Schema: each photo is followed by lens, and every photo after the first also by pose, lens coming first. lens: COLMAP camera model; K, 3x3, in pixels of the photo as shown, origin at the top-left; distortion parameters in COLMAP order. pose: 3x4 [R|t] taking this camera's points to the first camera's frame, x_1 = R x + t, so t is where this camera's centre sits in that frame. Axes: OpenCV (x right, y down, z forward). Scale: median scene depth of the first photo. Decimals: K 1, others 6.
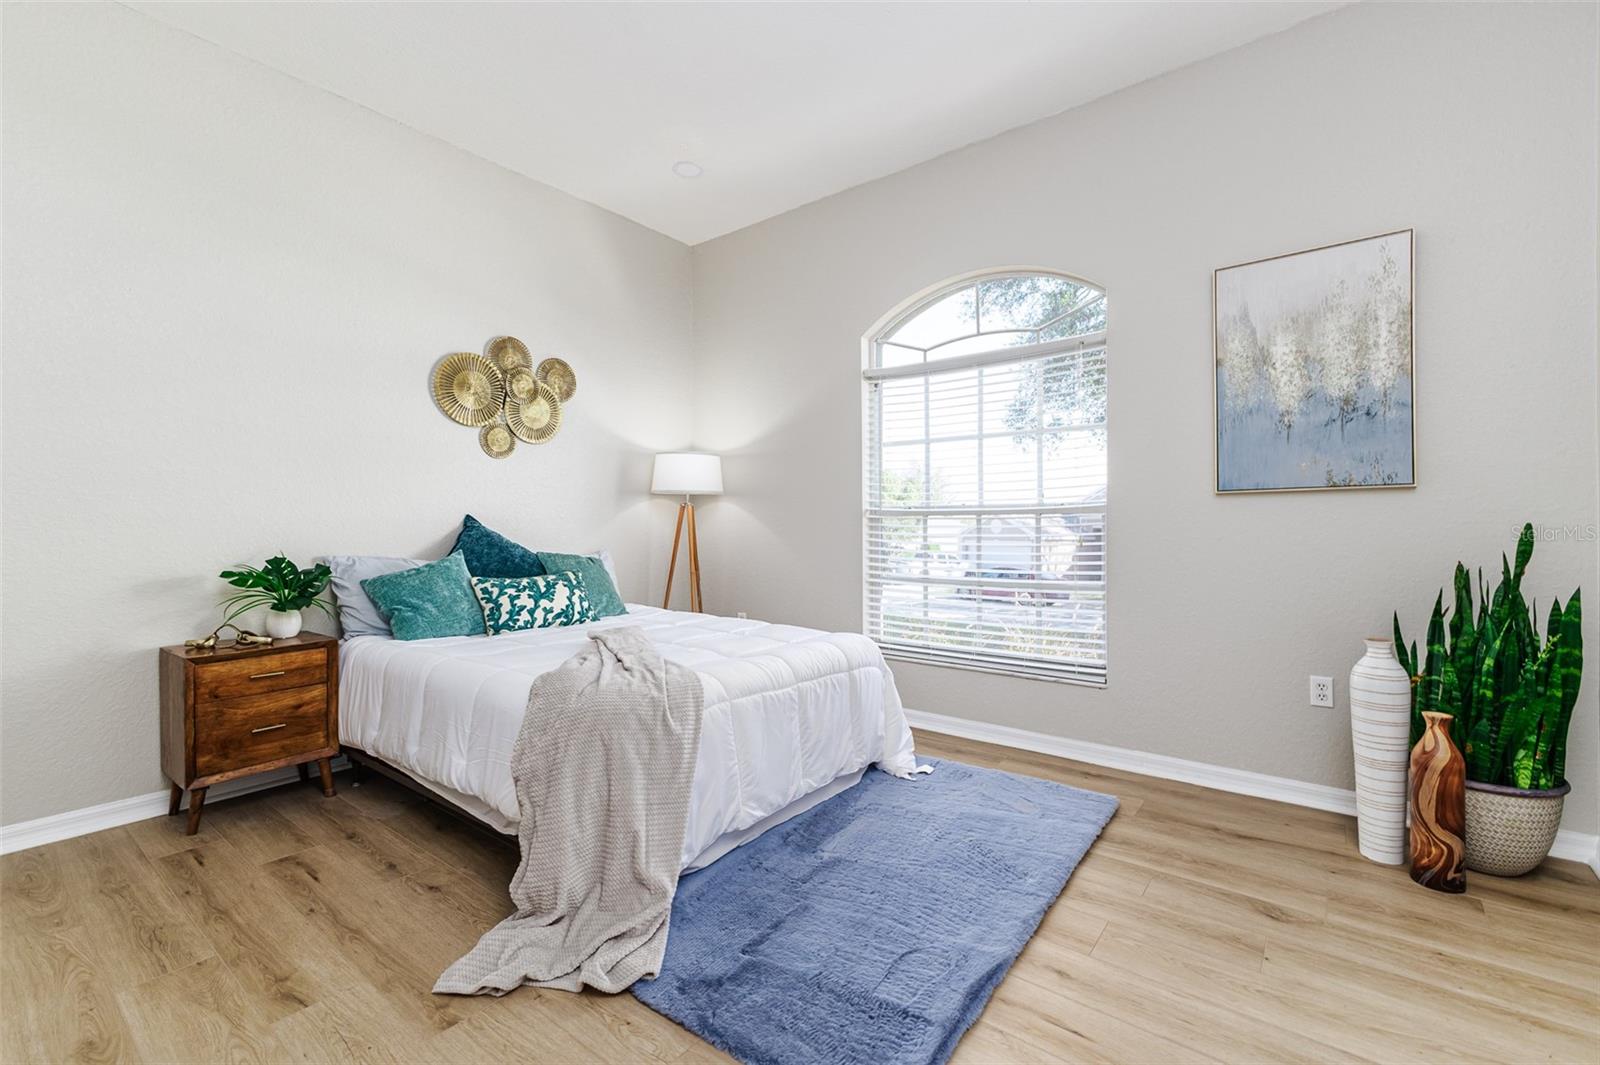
lens RADIAL K [[705.7, 0, 797.2], [0, 705.7, 527.4], [0, 0, 1]] dist [0.001748, 0.000010]
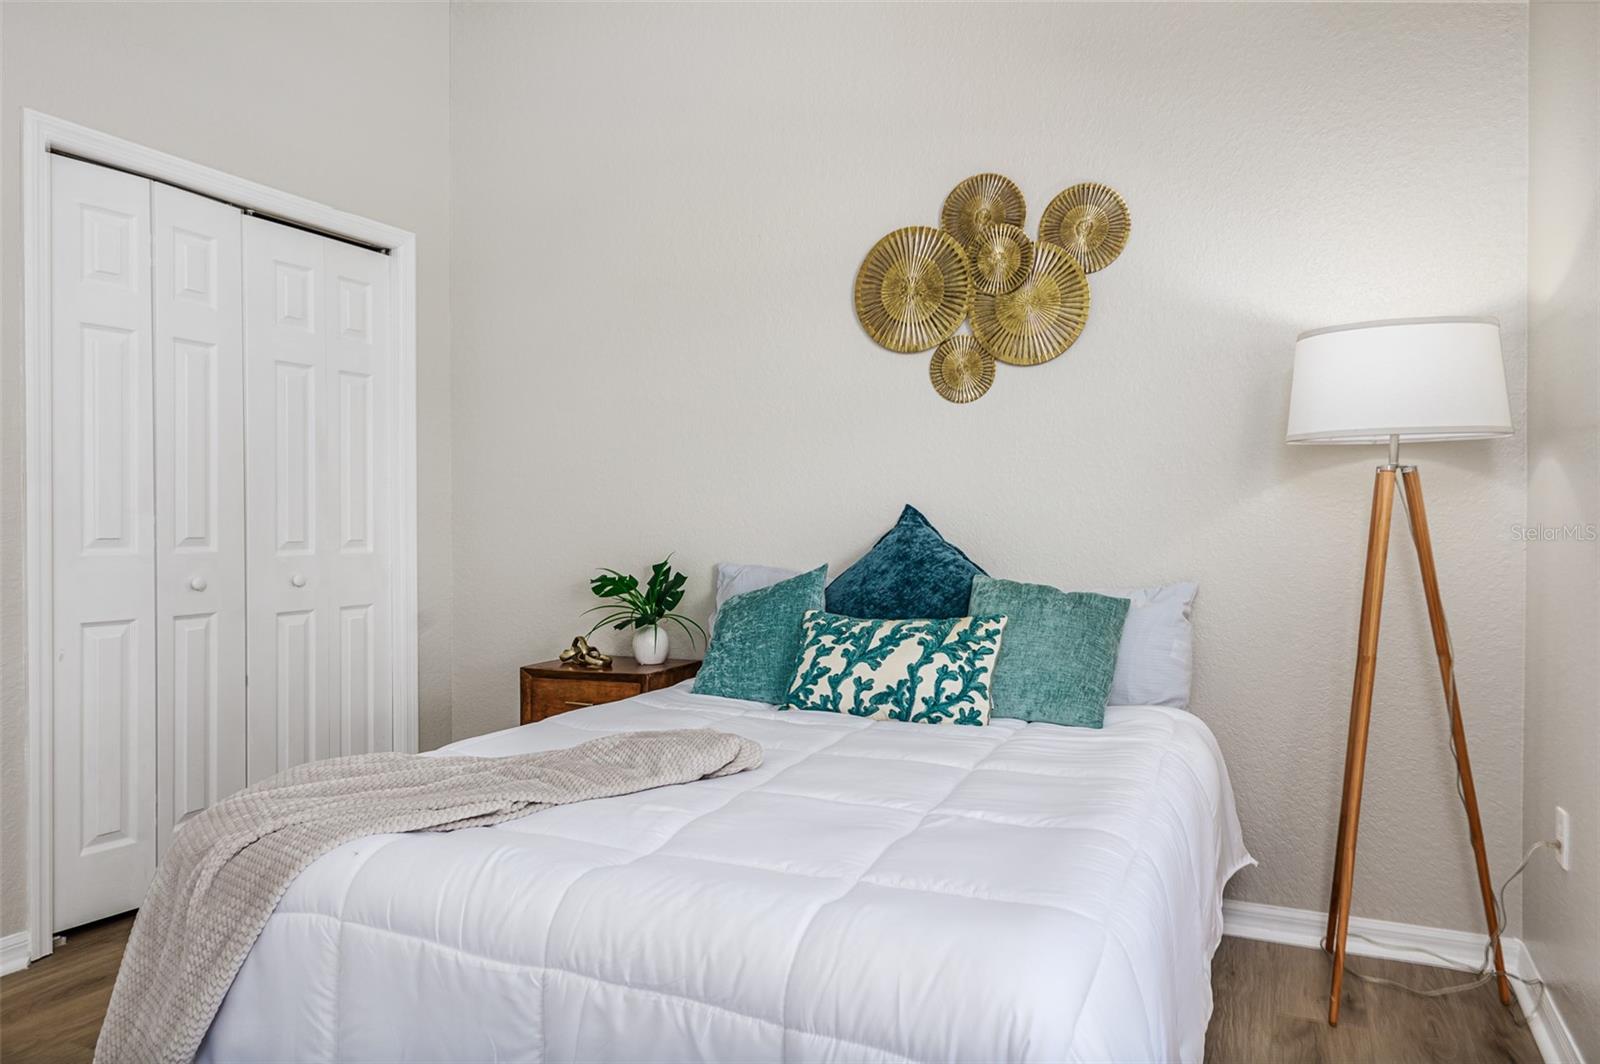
lens RADIAL K [[1104.4, 0, 800.0], [0, 1104.4, 532.0], [0, 0, 1]] dist [-0.000634, -0.000001]
pose [[0.246613, 0.014878, -0.969000, 0.427178], [-0.012753, 0.999845, 0.012106, -0.005542], [0.969030, 0.009372, 0.246765, 0.739234]]
